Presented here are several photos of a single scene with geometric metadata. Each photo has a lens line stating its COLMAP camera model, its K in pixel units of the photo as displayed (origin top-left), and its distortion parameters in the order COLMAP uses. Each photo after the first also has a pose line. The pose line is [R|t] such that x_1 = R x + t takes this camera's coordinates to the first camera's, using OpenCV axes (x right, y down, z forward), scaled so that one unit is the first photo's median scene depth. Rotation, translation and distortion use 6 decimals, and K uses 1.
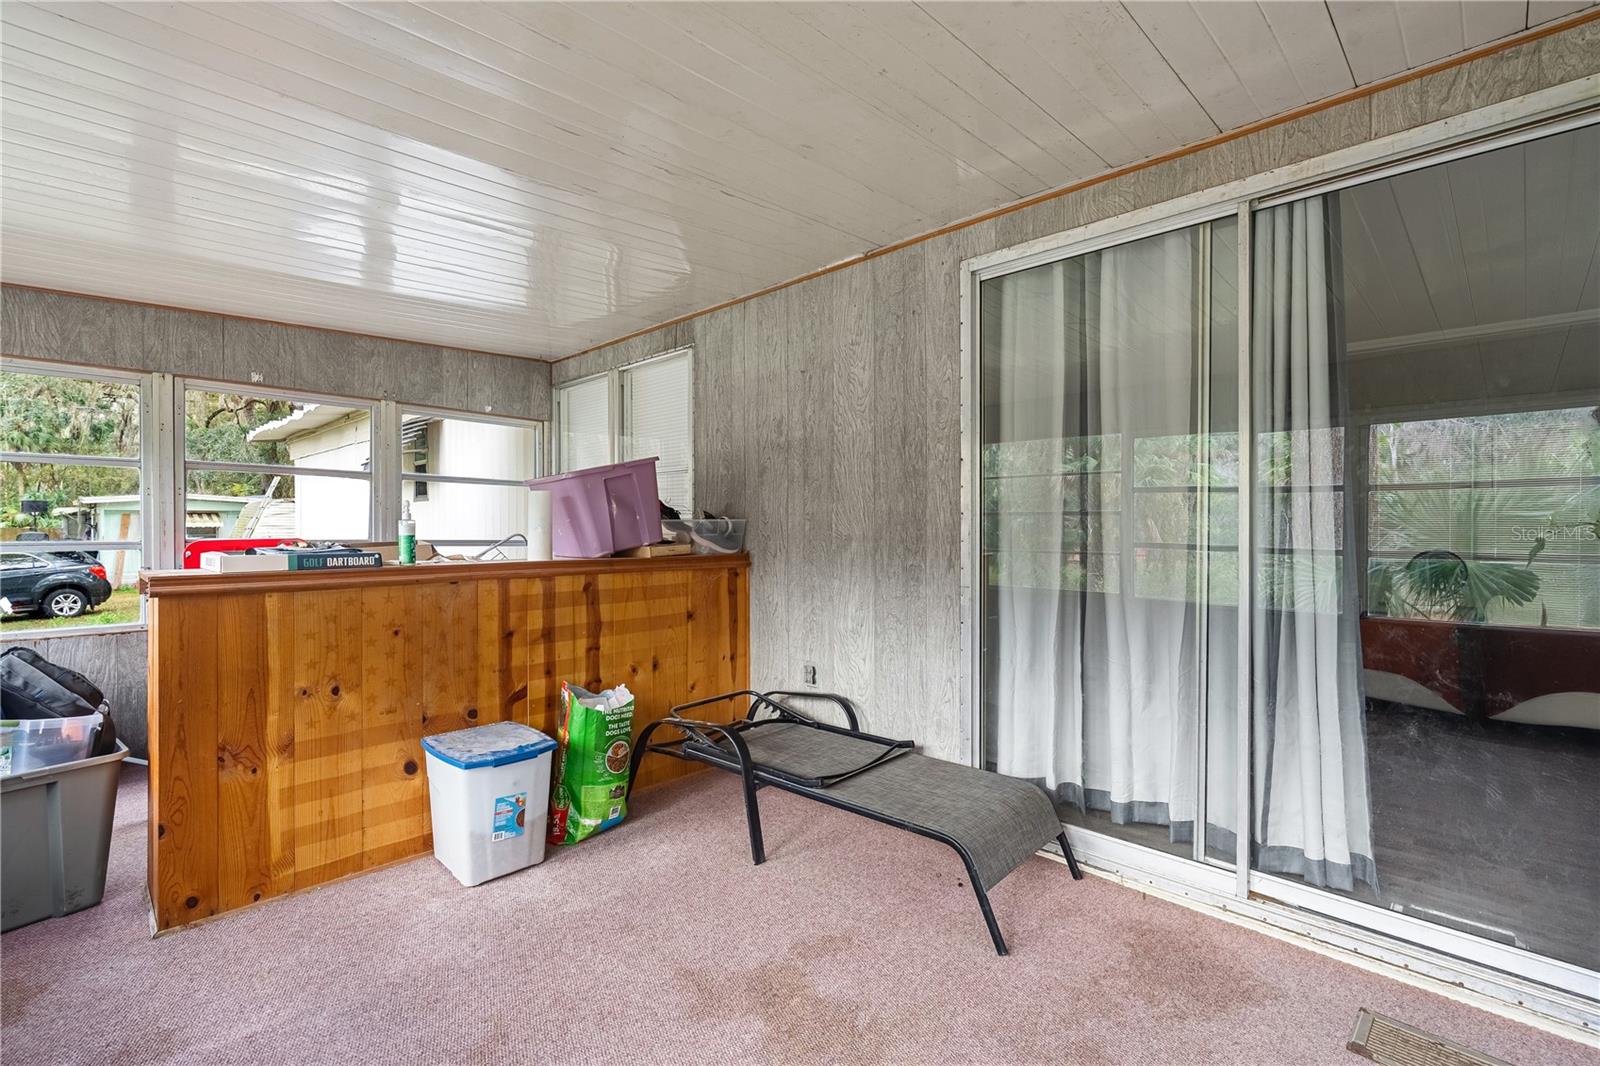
lens RADIAL K [[729.1, 0, 799.9], [0, 729.1, 525.8], [0, 0, 1]] dist [-0.013429, 0.004036]
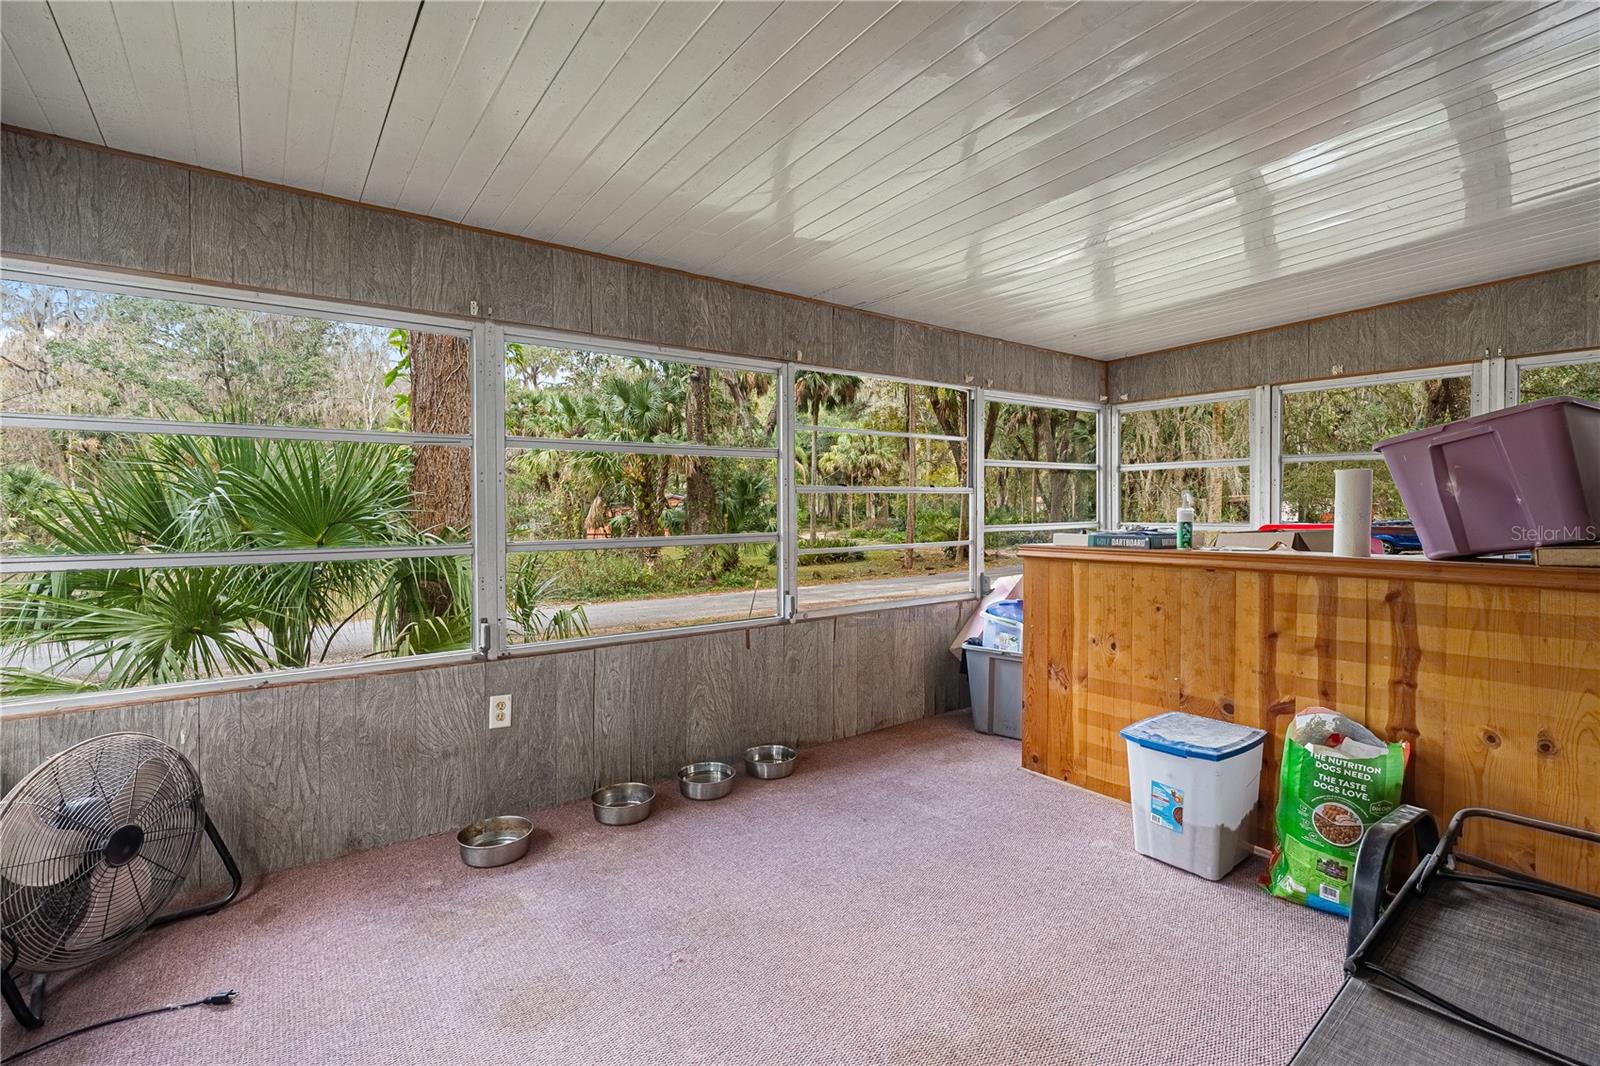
lens RADIAL K [[695.8, 0, 801.4], [0, 695.8, 527.3], [0, 0, 1]] dist [0.001603, 0.000041]
pose [[-0.139540, 0.022570, -0.989959, 0.531953], [0.000345, 0.999741, 0.022745, -0.002263], [0.990216, 0.002832, -0.139512, 0.561900]]
